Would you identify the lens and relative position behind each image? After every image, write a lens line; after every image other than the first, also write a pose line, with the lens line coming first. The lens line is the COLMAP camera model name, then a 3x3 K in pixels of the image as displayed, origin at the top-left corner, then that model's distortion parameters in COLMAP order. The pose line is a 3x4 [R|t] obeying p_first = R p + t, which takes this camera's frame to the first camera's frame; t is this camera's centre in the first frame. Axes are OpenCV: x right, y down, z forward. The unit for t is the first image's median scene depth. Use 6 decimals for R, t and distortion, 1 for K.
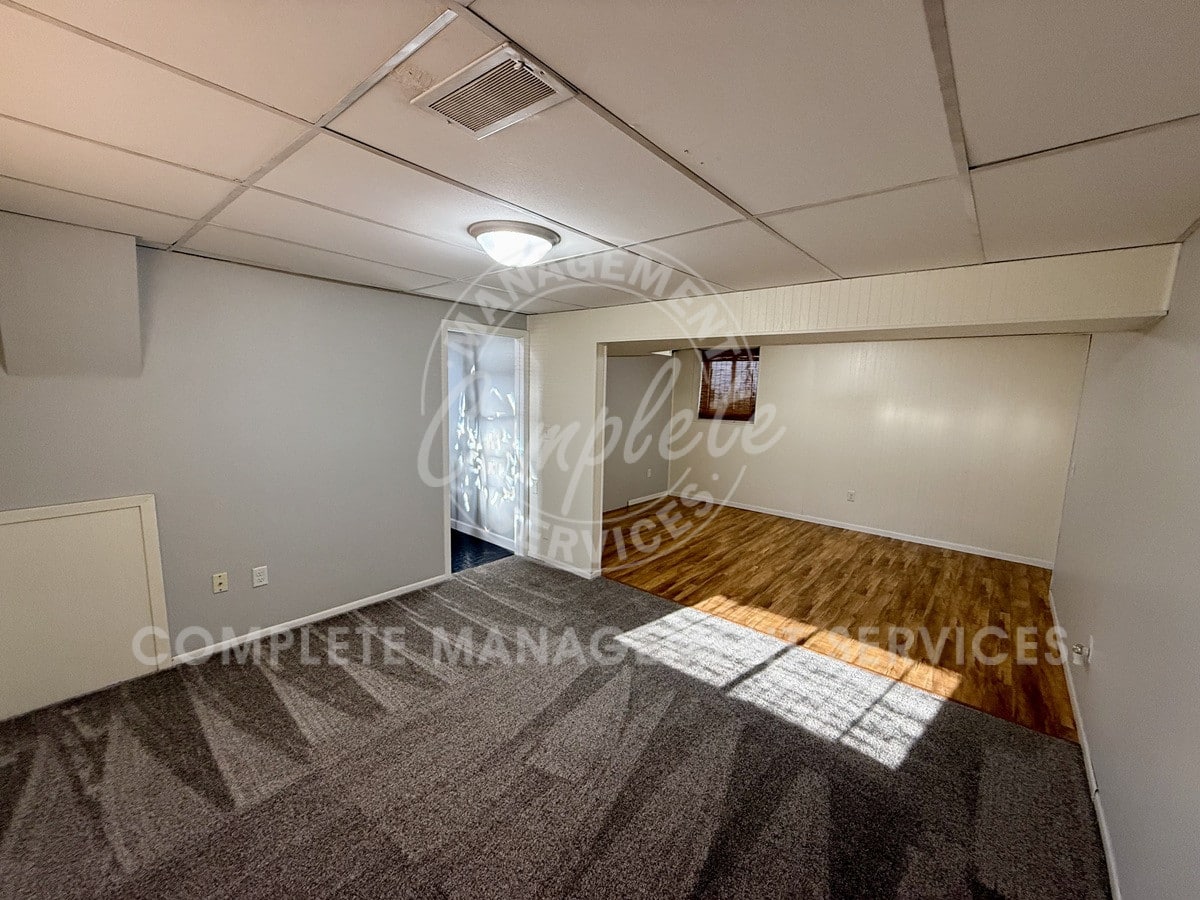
lens RADIAL K [[478.9, 0, 596.7], [0, 478.9, 451.6], [0, 0, 1]] dist [0.004617, 0.000033]
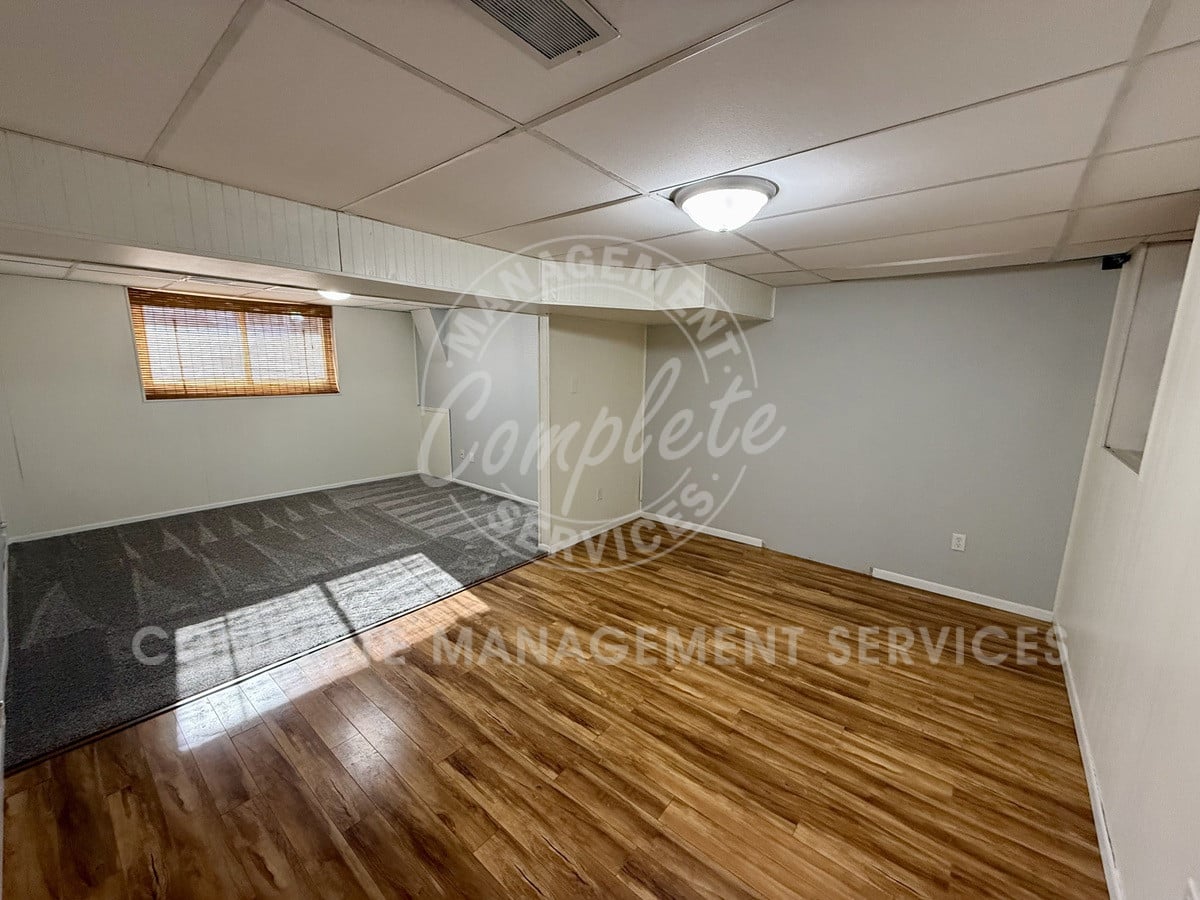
lens RADIAL K [[478.9, 0, 593.0], [0, 478.9, 452.5], [0, 0, 1]] dist [0.004617, 0.000033]
pose [[0.002360, 0.152491, -0.988302, 0.998306], [-0.142182, 0.978315, 0.150610, -0.108409], [0.989838, 0.140164, 0.023991, 1.088643]]
